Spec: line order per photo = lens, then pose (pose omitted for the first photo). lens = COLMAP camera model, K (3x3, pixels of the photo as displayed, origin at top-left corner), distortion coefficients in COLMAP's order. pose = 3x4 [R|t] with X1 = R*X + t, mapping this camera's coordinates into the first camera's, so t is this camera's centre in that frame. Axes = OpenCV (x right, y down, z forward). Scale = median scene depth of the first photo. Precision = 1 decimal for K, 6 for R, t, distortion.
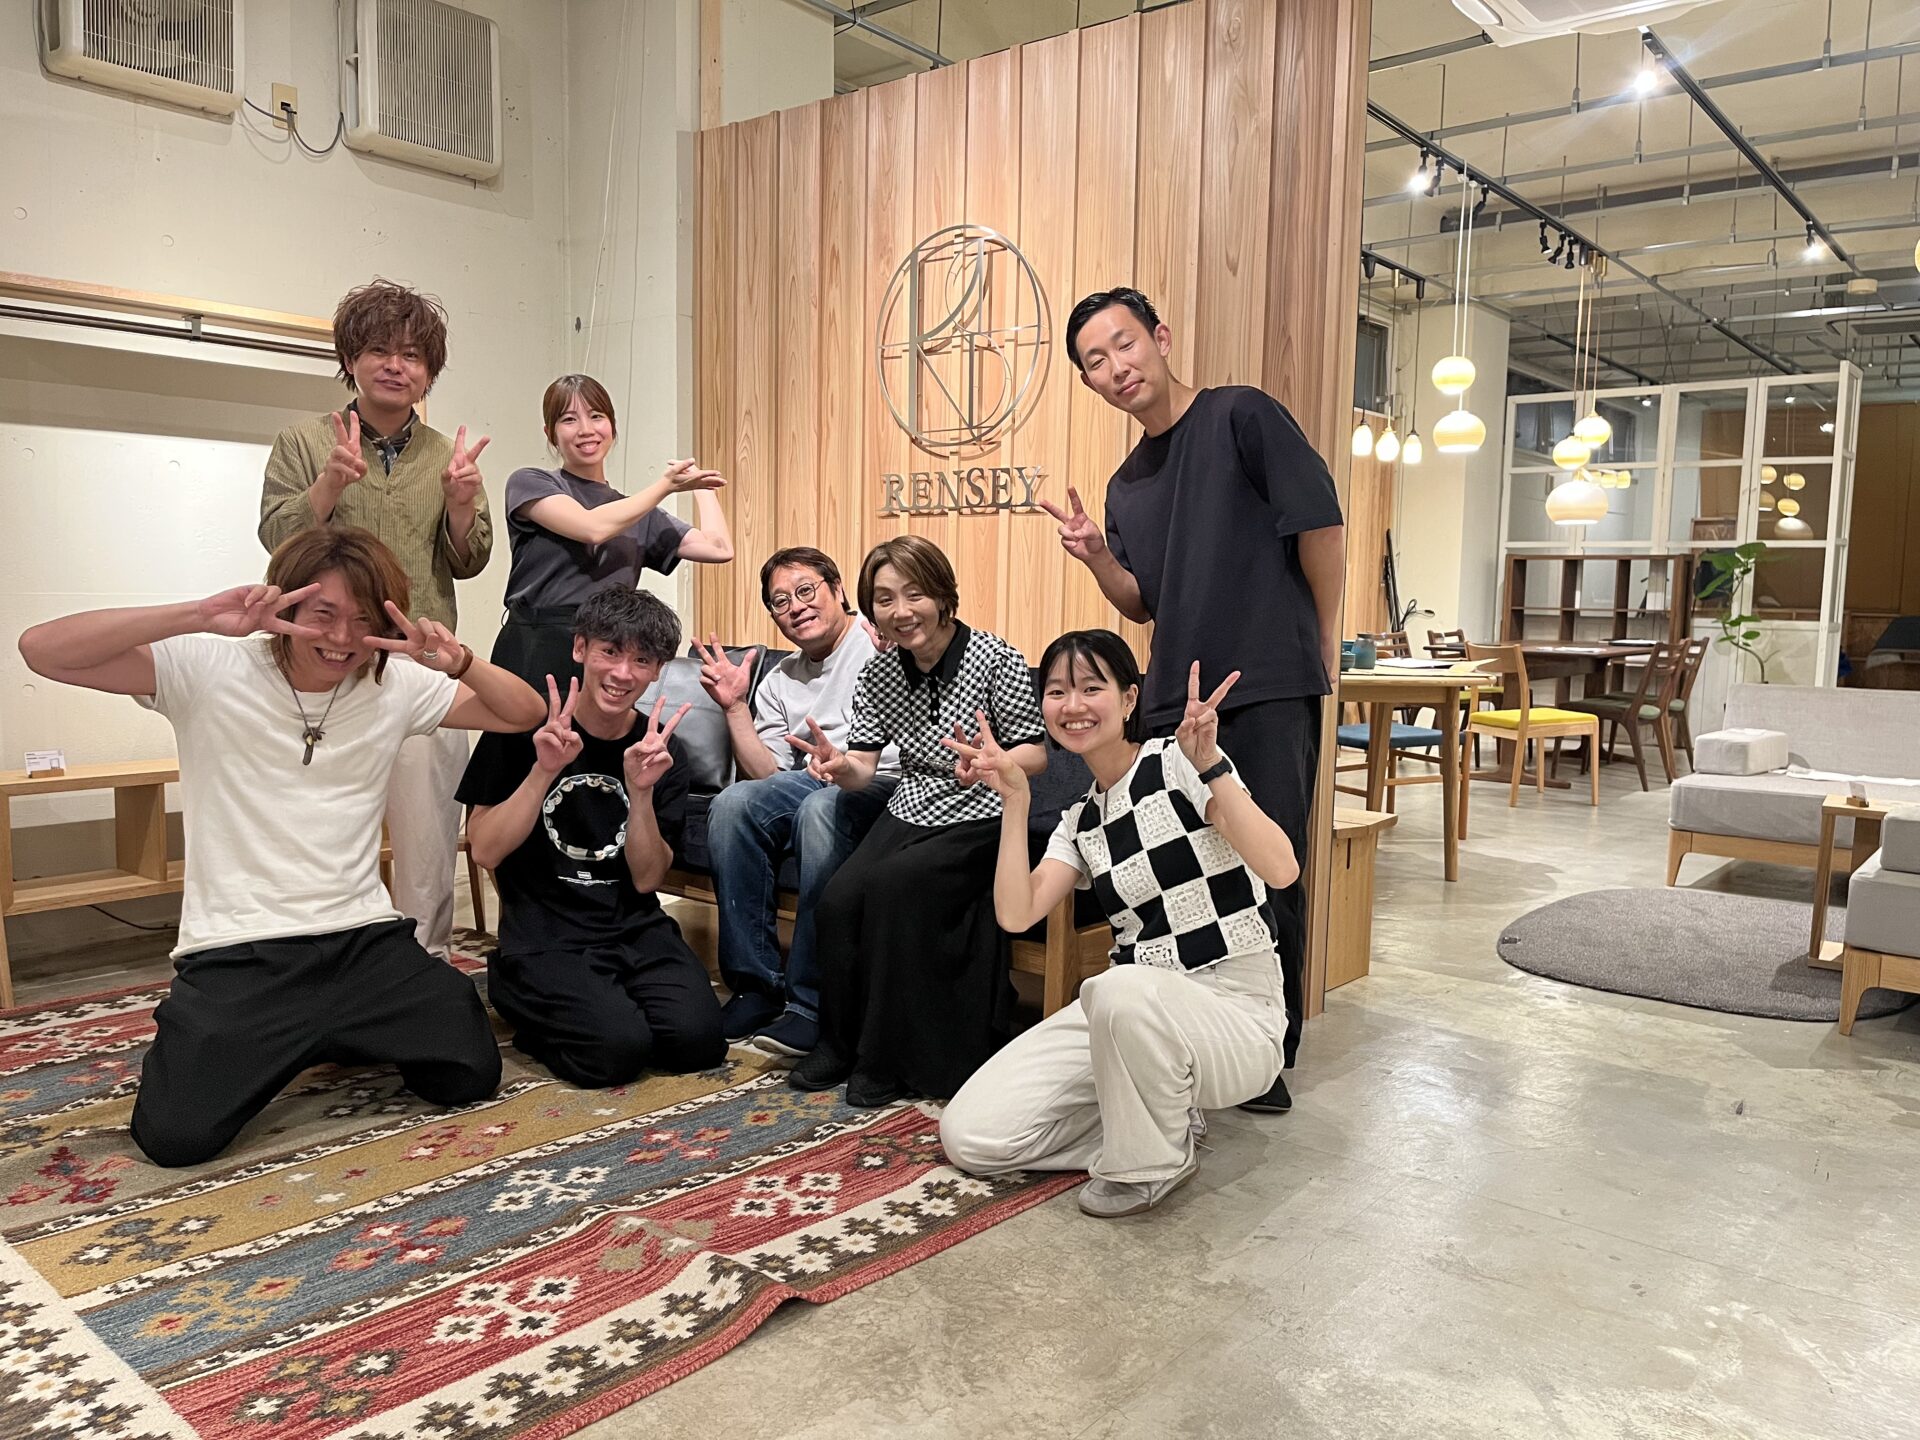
lens RADIAL K [[1450.8, 0, 927.0], [0, 1450.8, 725.7], [0, 0, 1]] dist [0.061164, -0.093110]
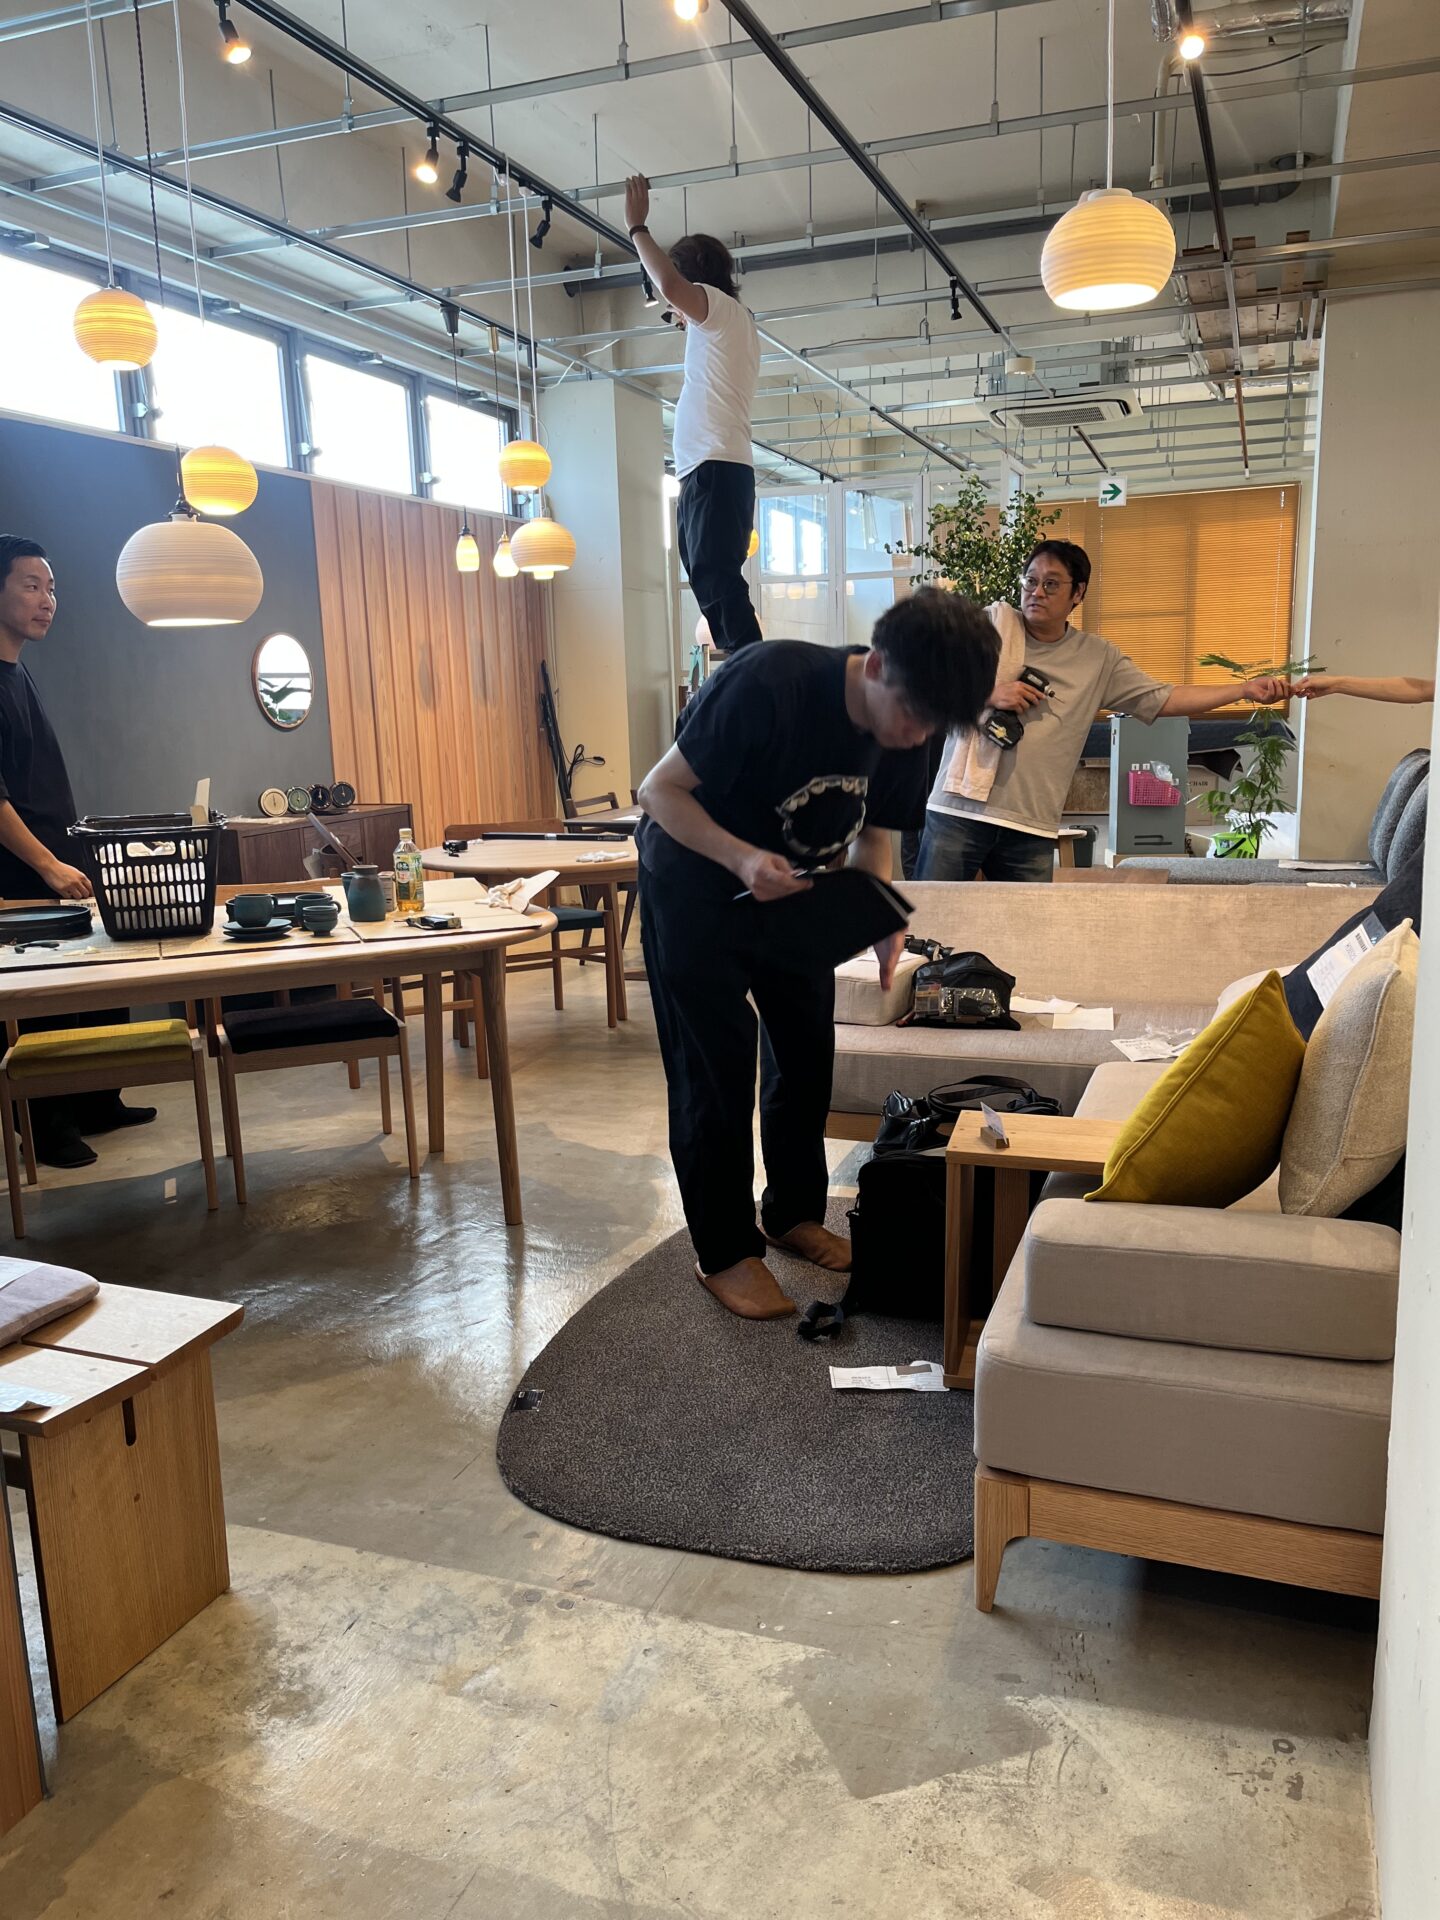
lens RADIAL K [[1476.8, 0, 720.0], [0, 1476.8, 960.0], [0, 0, 1]] dist [0.123261, -0.119195]
pose [[0.939032, -0.100520, 0.328807, 0.183305], [0.073245, 0.992841, 0.094345, -0.059452], [-0.335937, -0.064510, 0.939673, 0.249442]]
